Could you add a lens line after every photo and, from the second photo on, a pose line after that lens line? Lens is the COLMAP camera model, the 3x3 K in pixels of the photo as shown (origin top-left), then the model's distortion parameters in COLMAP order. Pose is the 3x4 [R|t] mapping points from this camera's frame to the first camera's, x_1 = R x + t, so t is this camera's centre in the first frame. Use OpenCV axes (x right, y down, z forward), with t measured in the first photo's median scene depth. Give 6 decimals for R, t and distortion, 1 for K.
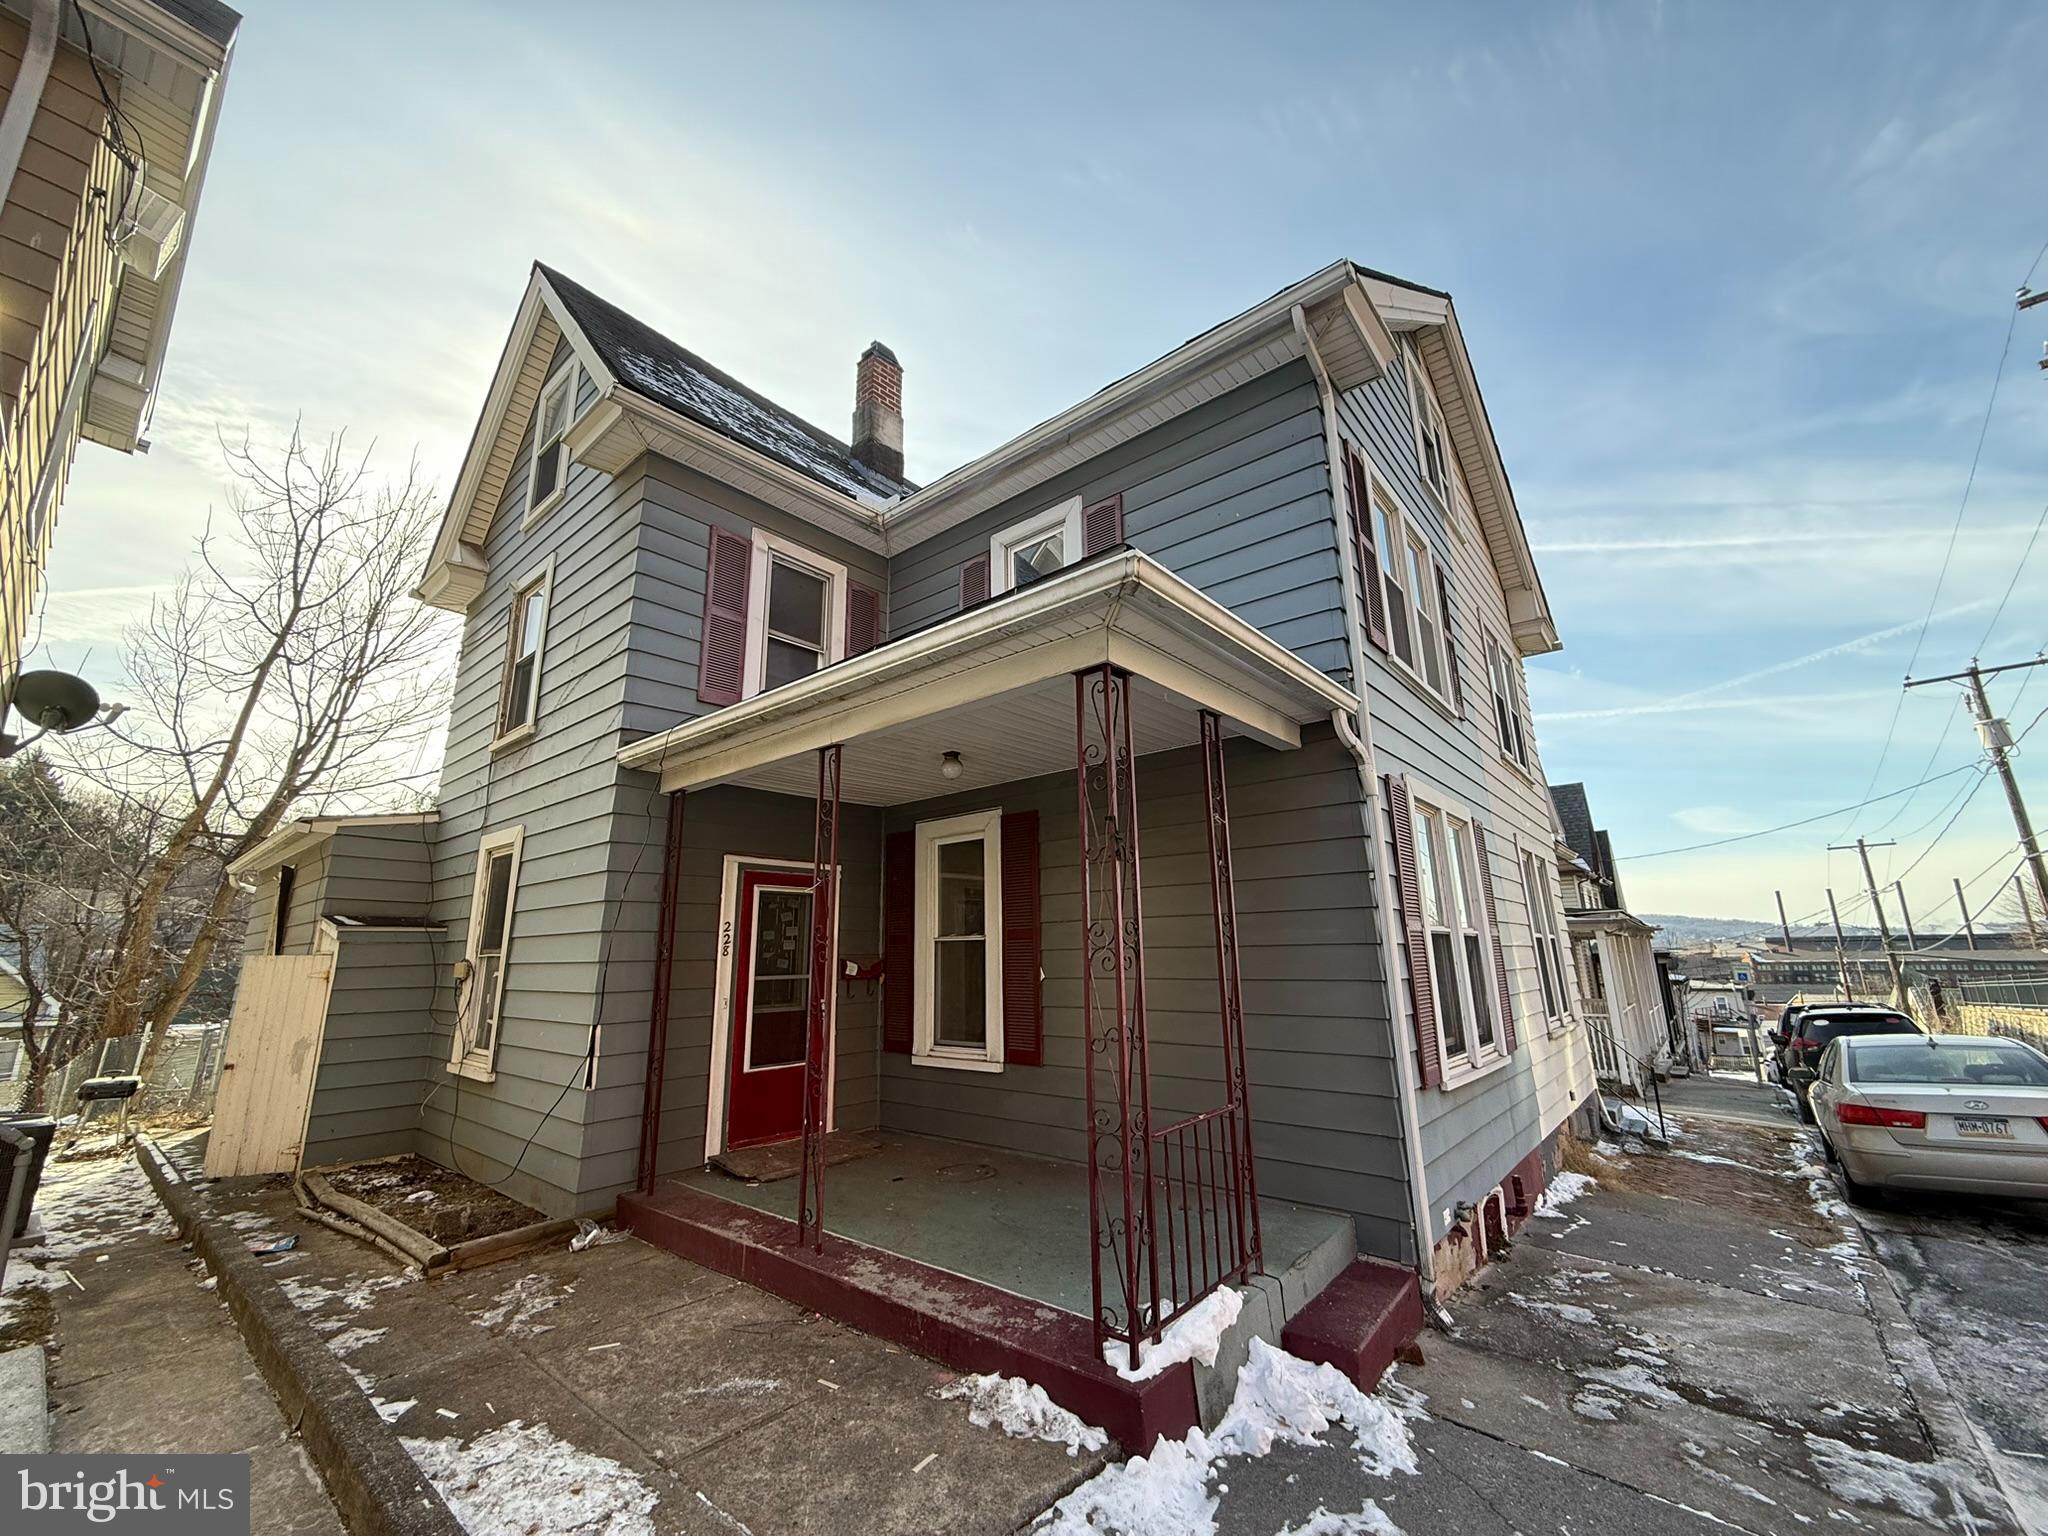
lens RADIAL K [[813.5, 0, 1021.1], [0, 813.5, 767.6], [0, 0, 1]] dist [-0.001315, -0.000140]
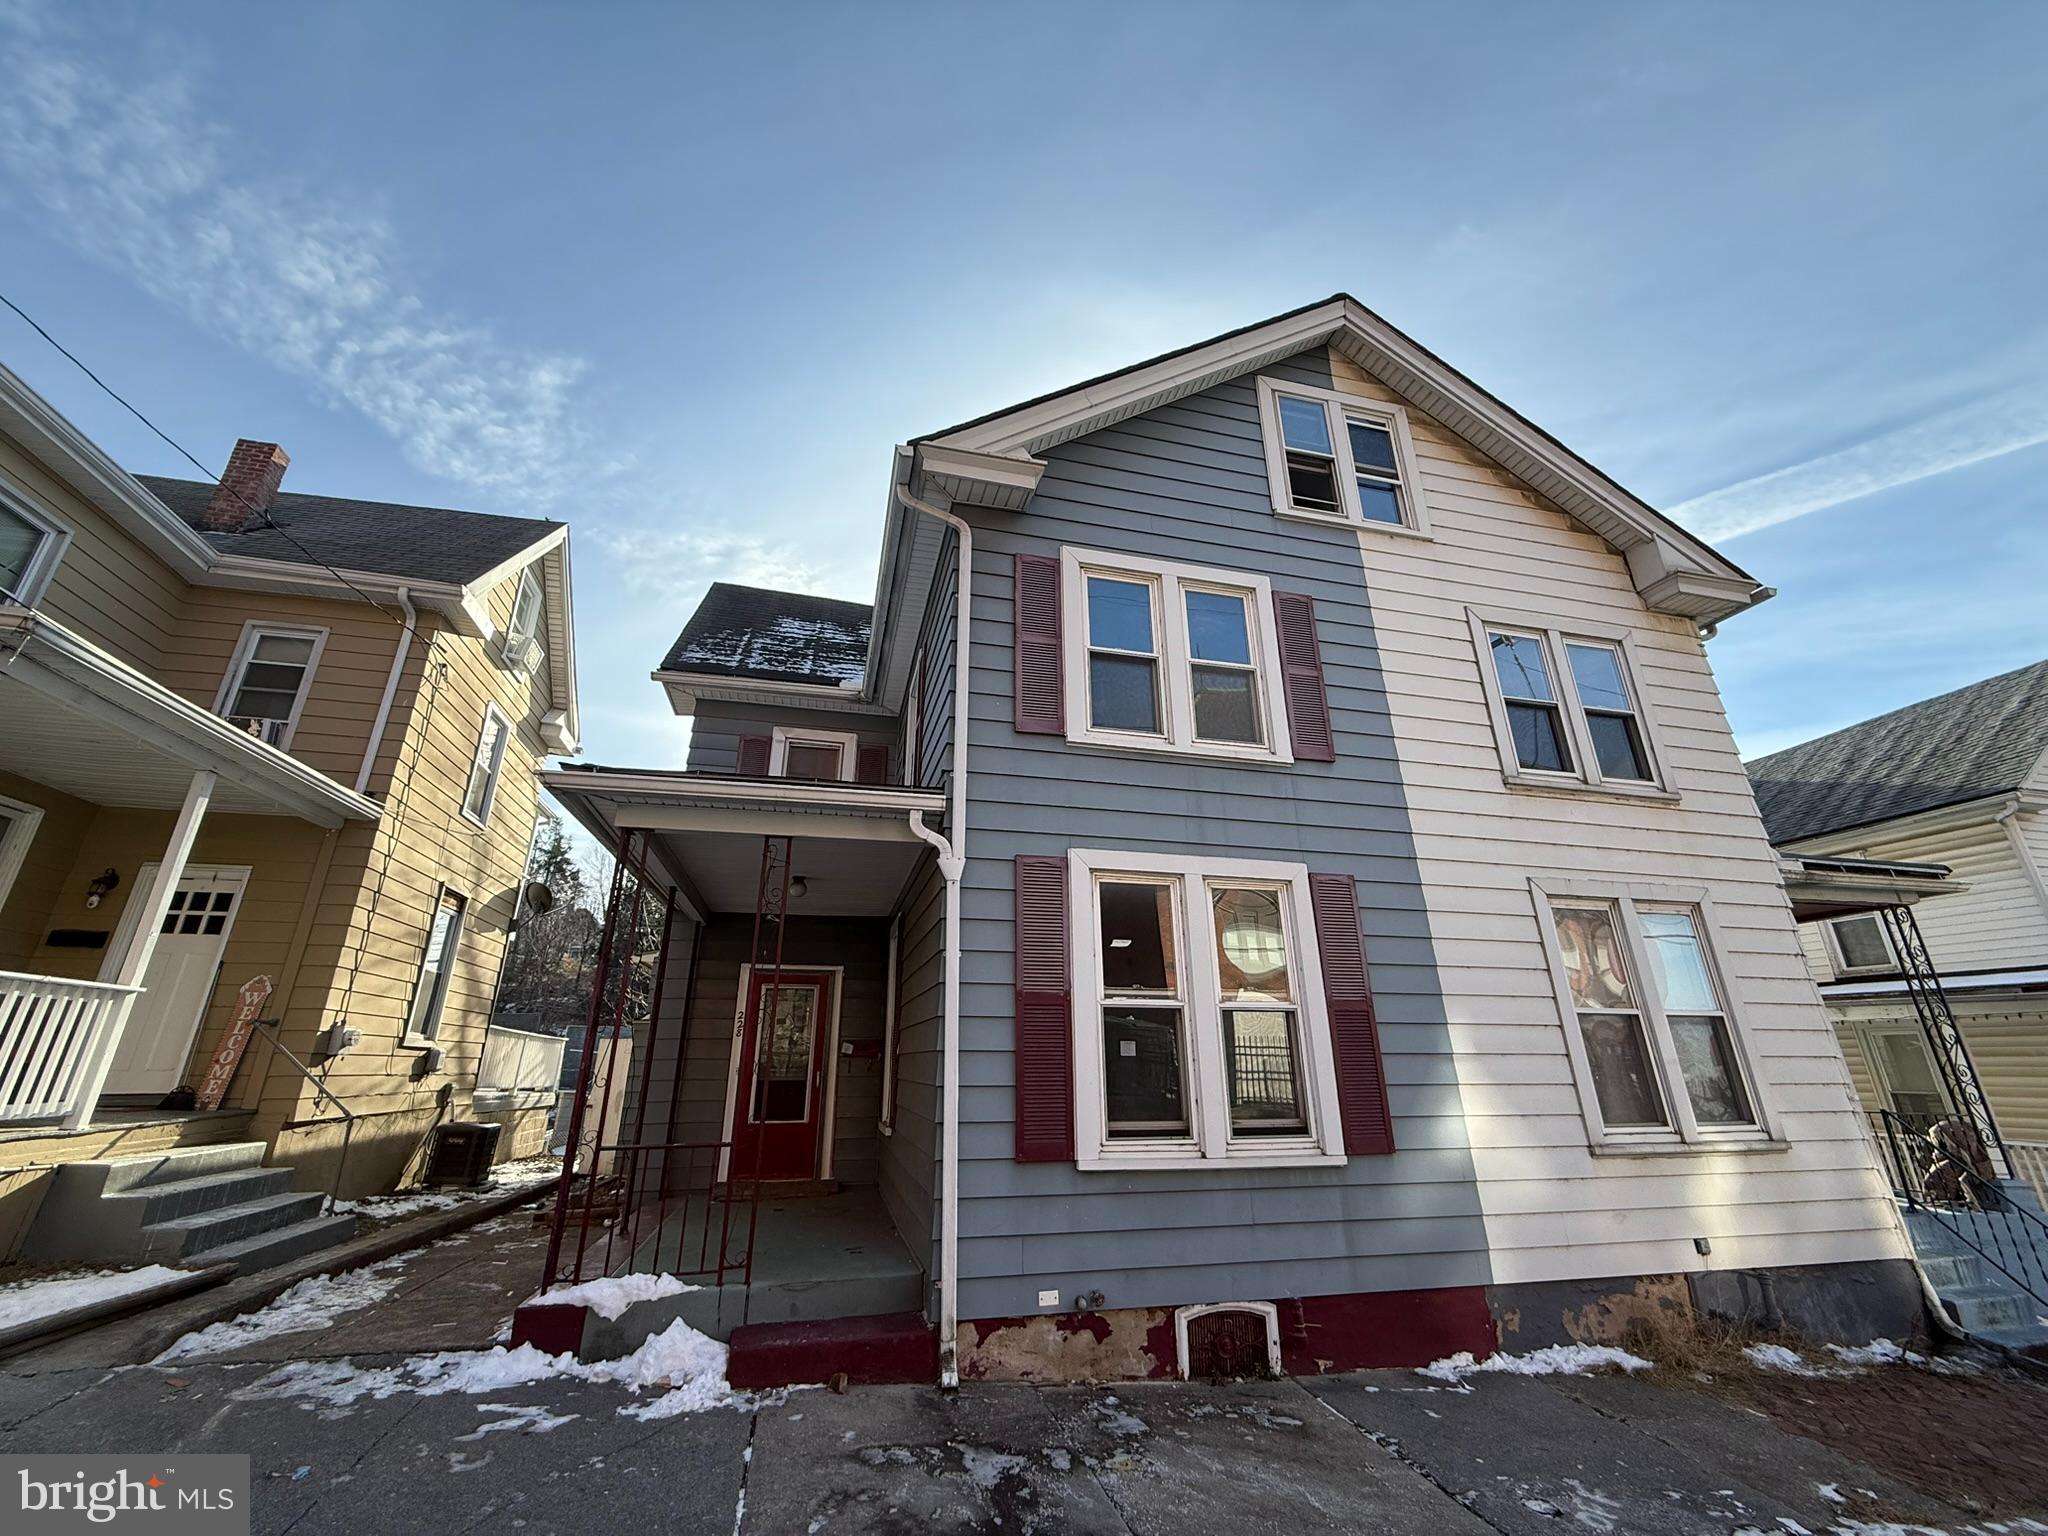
lens RADIAL K [[813.5, 0, 1019.5], [0, 813.5, 759.5], [0, 0, 1]] dist [-0.001315, -0.000140]
pose [[0.808950, -0.193407, -0.555152, 1.225929], [0.122817, 0.979095, -0.162138, 0.067405], [0.574905, 0.062980, 0.815793, 0.132982]]
